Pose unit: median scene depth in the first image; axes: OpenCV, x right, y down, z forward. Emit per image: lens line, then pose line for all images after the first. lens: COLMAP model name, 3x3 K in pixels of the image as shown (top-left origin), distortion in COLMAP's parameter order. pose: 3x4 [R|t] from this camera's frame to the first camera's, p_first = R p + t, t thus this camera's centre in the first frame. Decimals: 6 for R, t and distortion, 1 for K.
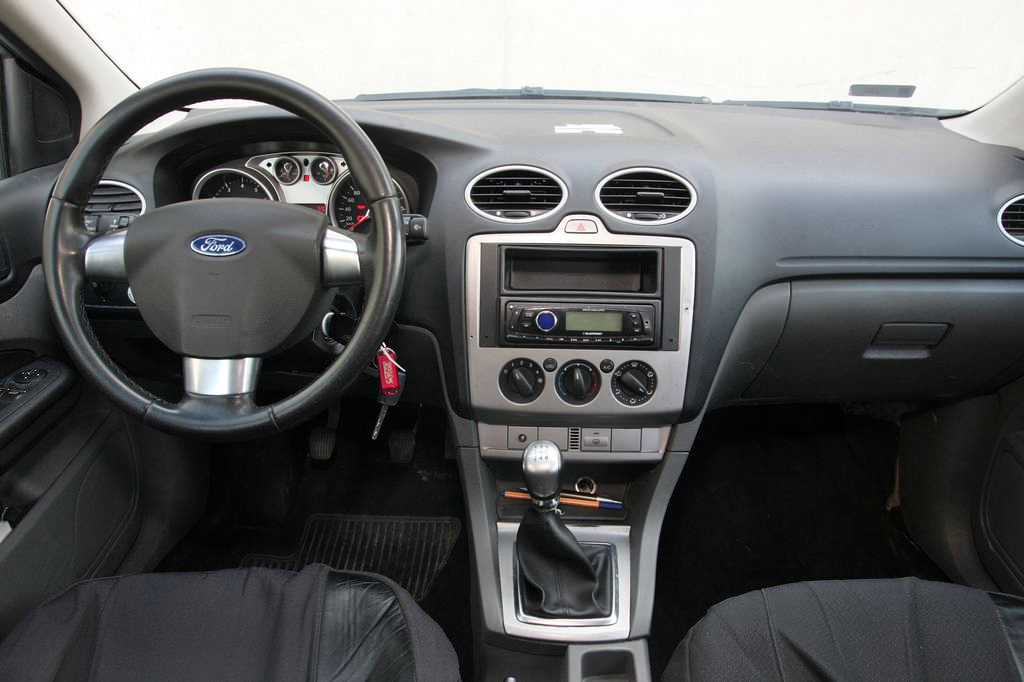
lens RADIAL K [[761.6, 0, 512.0], [0, 761.6, 341.0], [0, 0, 1]] dist [-0.157996, 0.108033]
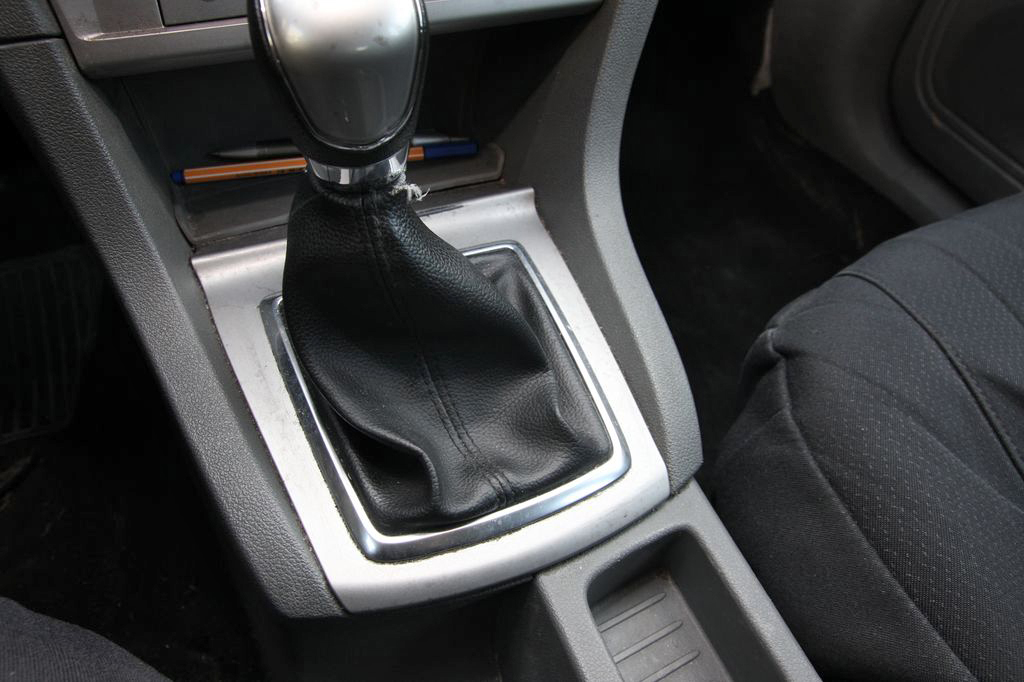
lens RADIAL K [[761.6, 0, 512.0], [0, 761.6, 341.0], [0, 0, 1]] dist [-0.157996, 0.108033]
pose [[0.887326, -0.287061, 0.360900, -0.024748], [0.095132, 0.879736, 0.465848, 0.137693], [-0.451223, -0.379026, 0.807921, 0.694033]]
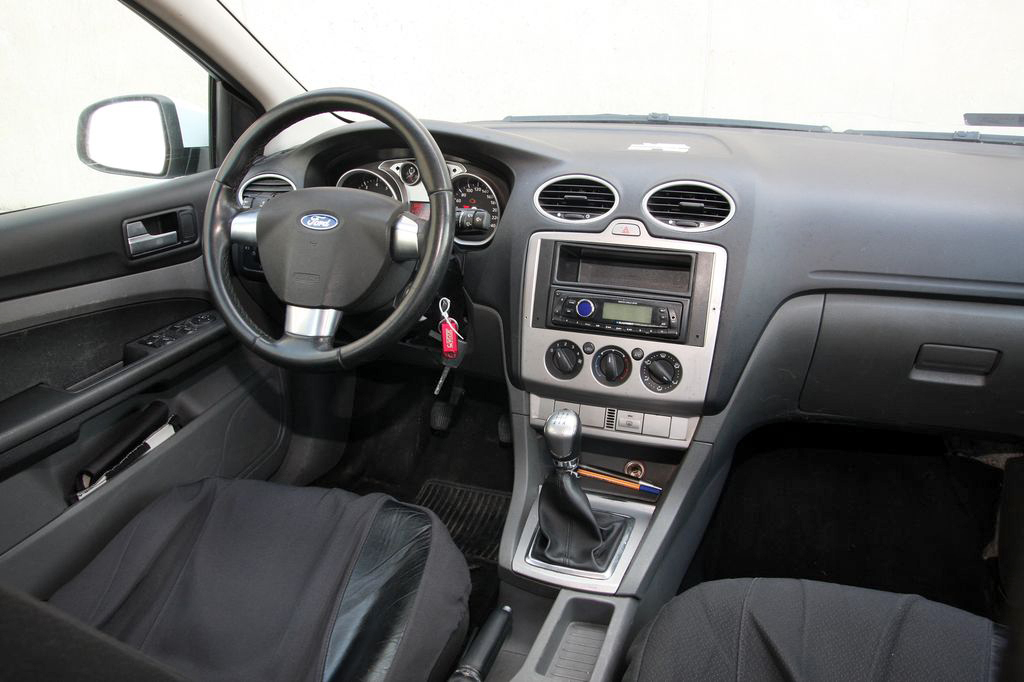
lens RADIAL K [[761.6, 0, 512.0], [0, 761.6, 341.0], [0, 0, 1]] dist [-0.157996, 0.108033]
pose [[0.951744, 0.097568, -0.290970, 0.272446], [-0.109245, 0.993722, -0.024117, 0.061079], [0.286790, 0.054740, 0.956428, -0.126019]]
